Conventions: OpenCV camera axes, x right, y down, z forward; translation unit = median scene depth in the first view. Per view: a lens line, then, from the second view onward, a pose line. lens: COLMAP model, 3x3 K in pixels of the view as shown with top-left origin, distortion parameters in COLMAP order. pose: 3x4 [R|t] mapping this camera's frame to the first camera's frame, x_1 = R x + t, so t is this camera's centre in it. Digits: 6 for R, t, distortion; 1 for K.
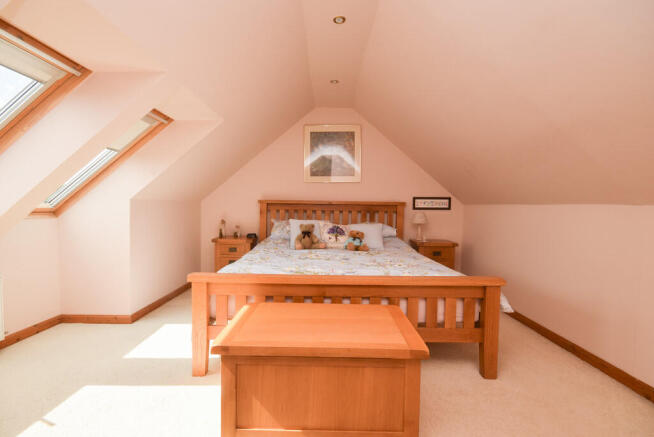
lens RADIAL K [[280.4, 0, 326.1], [0, 280.4, 221.6], [0, 0, 1]] dist [-0.001754, -0.000174]
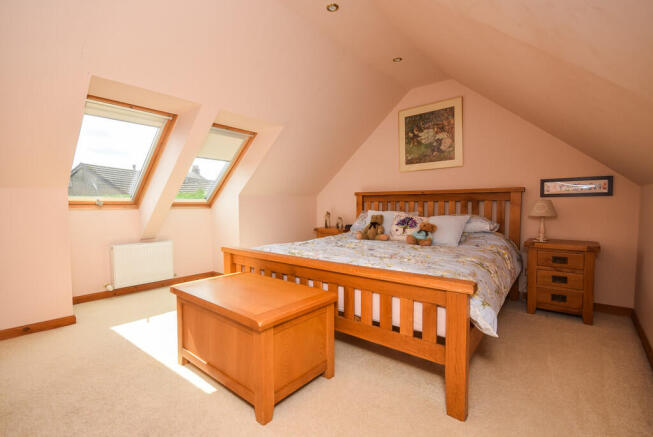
lens RADIAL K [[290.0, 0, 326.5], [0, 290.0, 218.5], [0, 0, 1]] dist [-0.000475, -0.000329]
pose [[0.786486, 0.012409, -0.617483, 0.384527], [-0.014206, 0.999897, 0.002000, 0.020540], [0.617444, 0.007198, 0.786582, 0.093990]]
